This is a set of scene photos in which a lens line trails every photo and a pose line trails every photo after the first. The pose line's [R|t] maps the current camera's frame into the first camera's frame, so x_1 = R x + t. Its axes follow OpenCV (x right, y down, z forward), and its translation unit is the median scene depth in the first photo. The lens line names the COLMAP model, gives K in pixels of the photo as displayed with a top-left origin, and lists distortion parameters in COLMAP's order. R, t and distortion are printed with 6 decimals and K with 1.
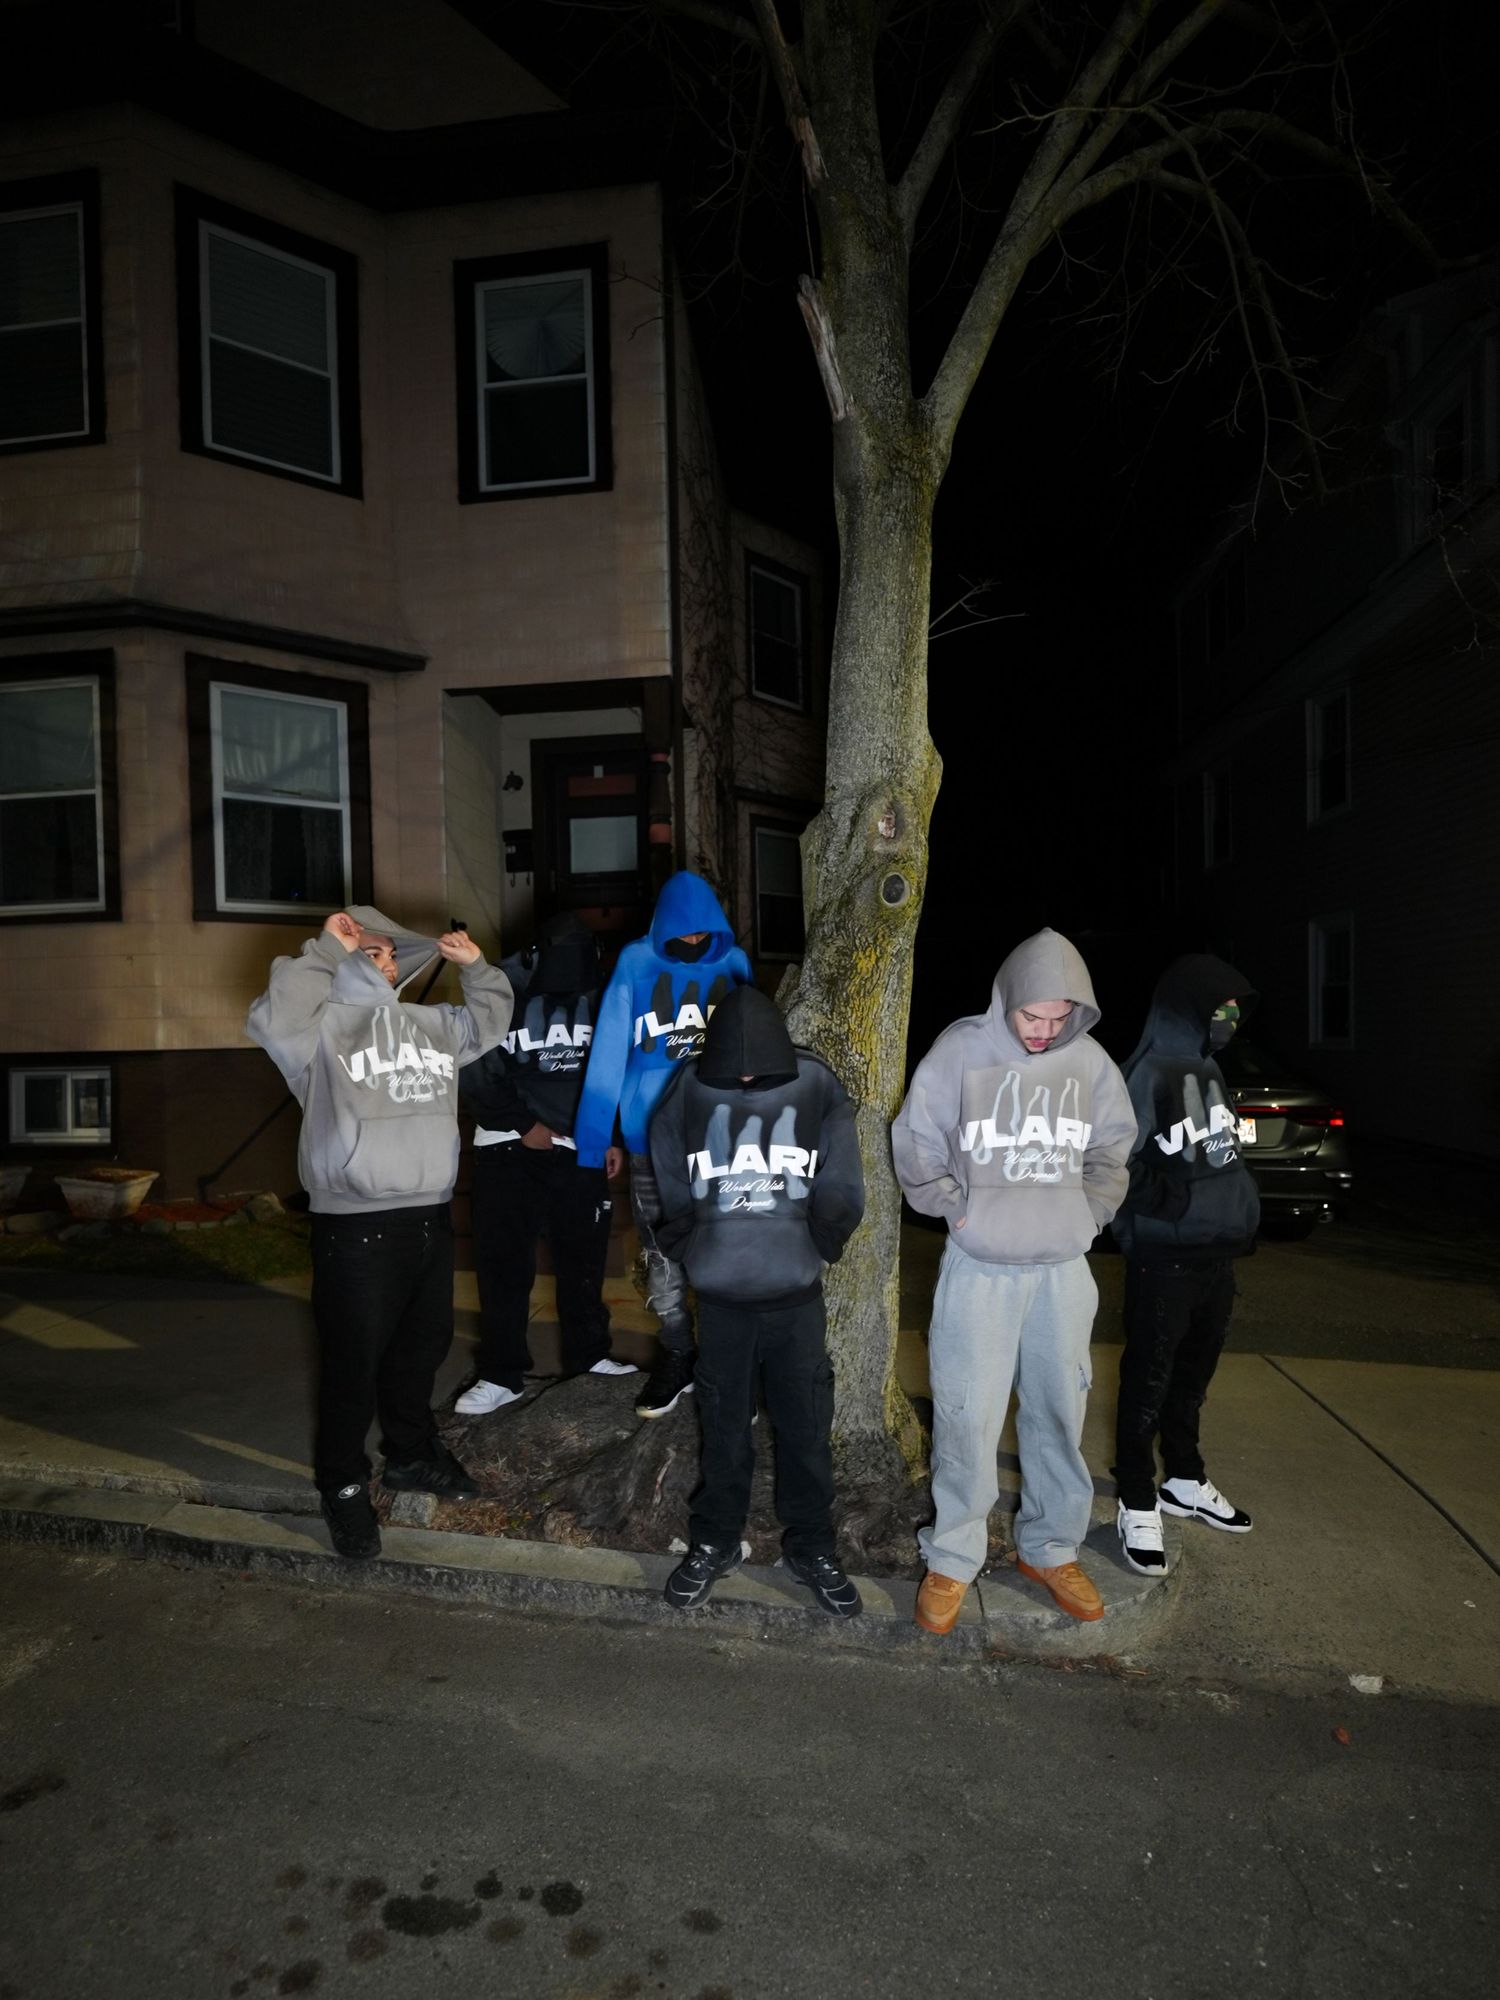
lens RADIAL K [[892.4, 0, 745.7], [0, 892.4, 1068.7], [0, 0, 1]] dist [0.006871, -0.000063]
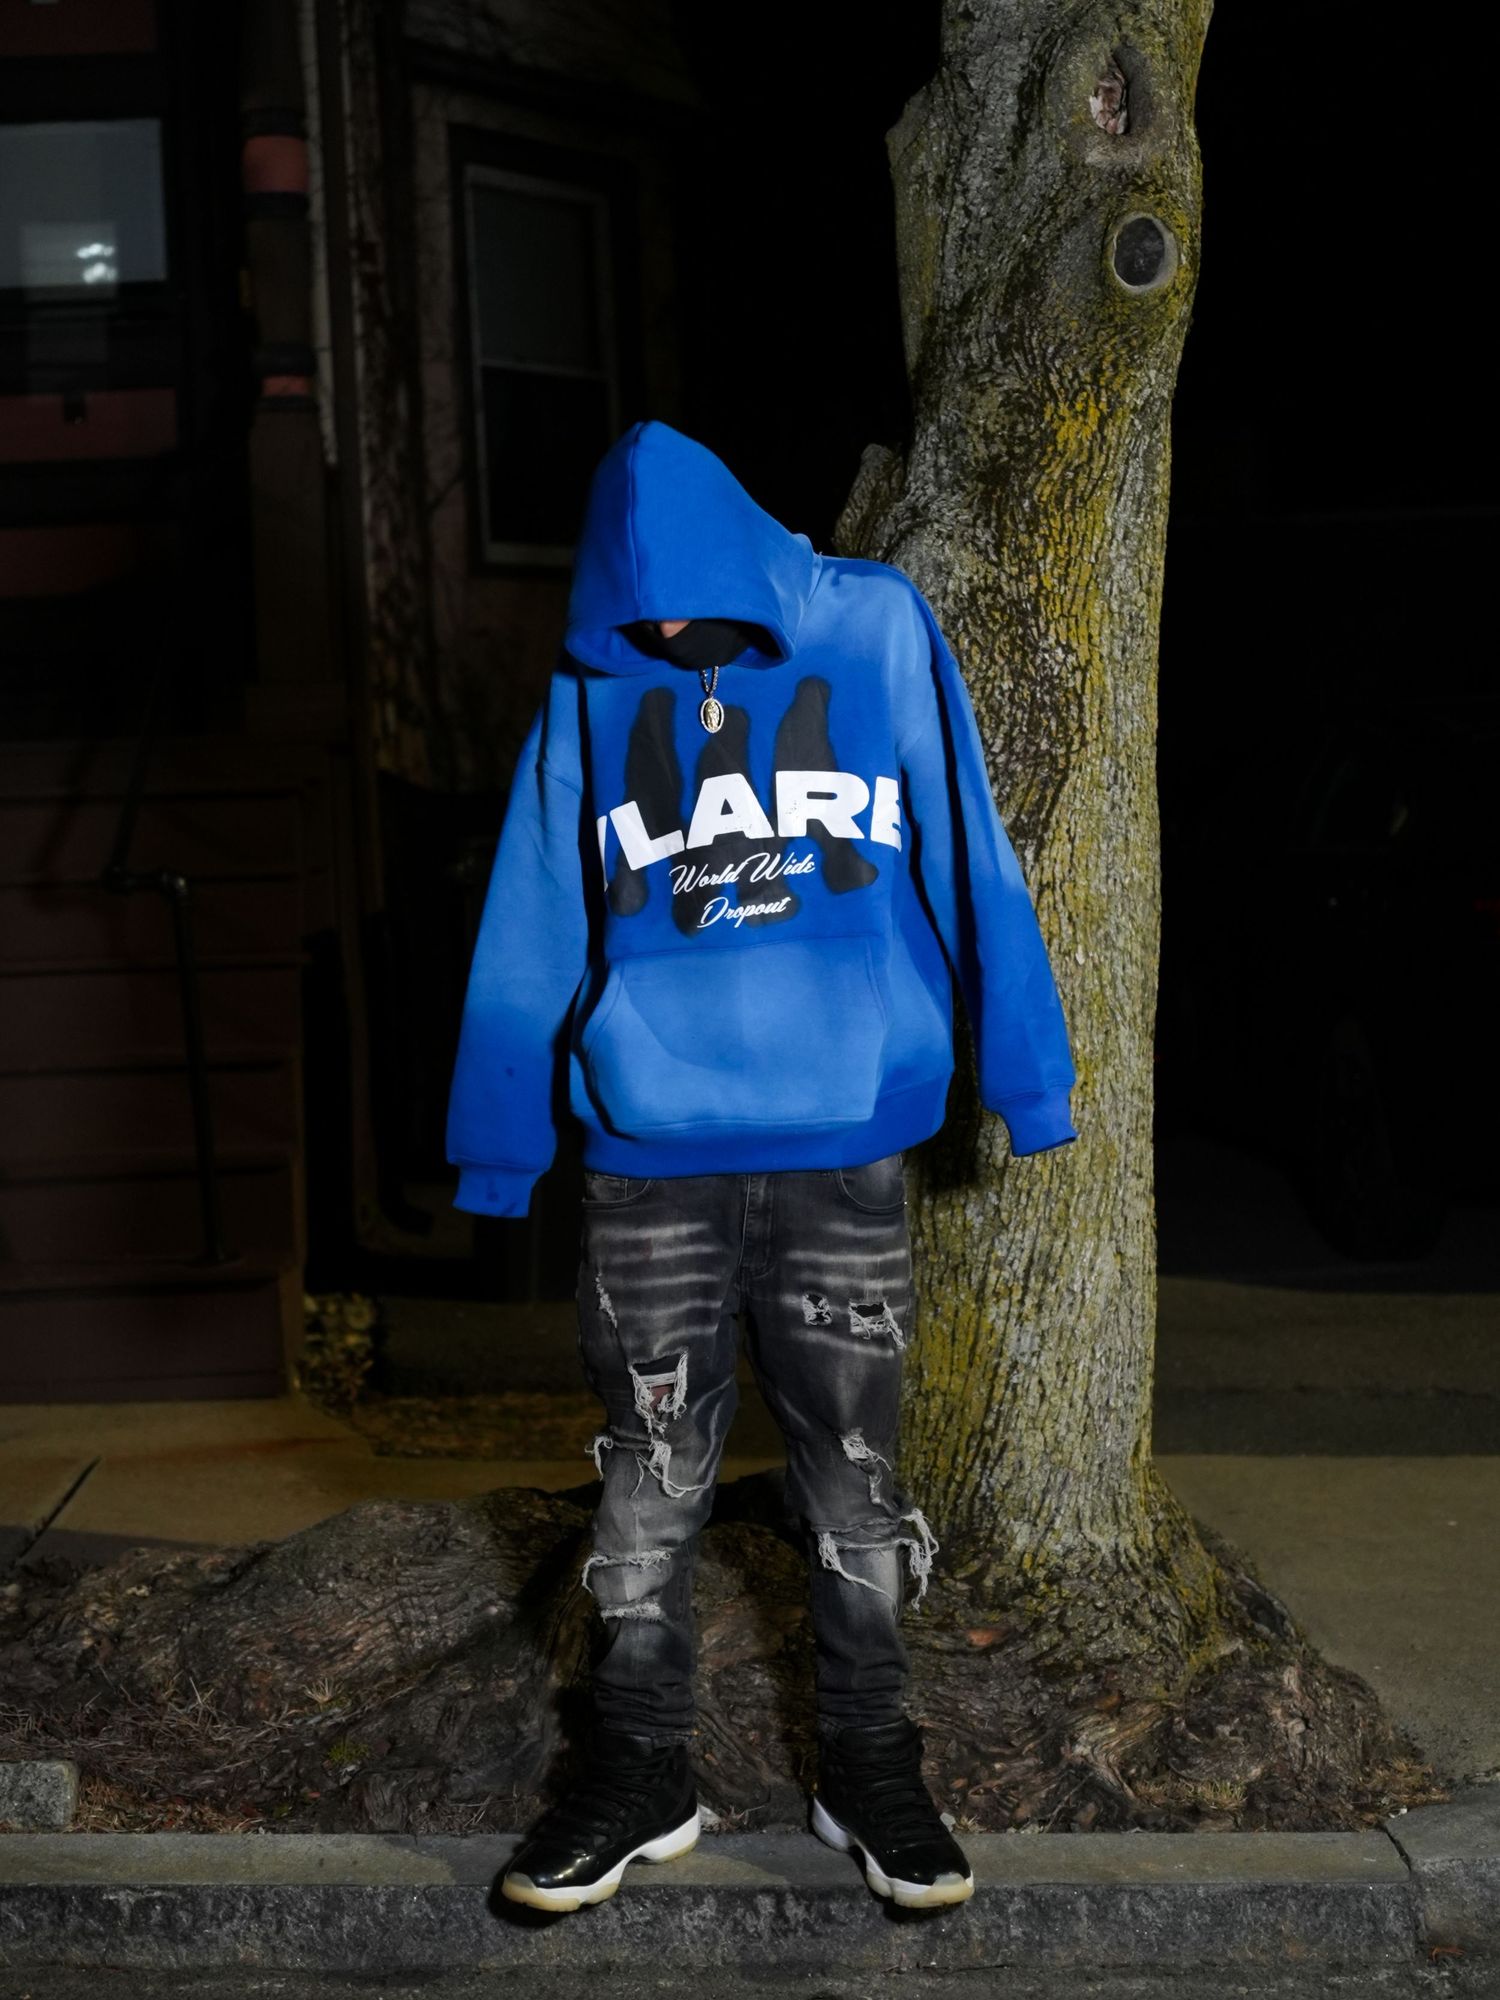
lens RADIAL K [[2887.1, 0, 749.5], [0, 2887.1, 1000.0], [0, 0, 1]] dist [-0.001020, 0.000000]
pose [[0.987963, -0.034123, 0.150880, -0.230802], [0.032862, 0.999401, 0.010844, 0.130442], [-0.151159, -0.005755, 0.988493, -0.326792]]
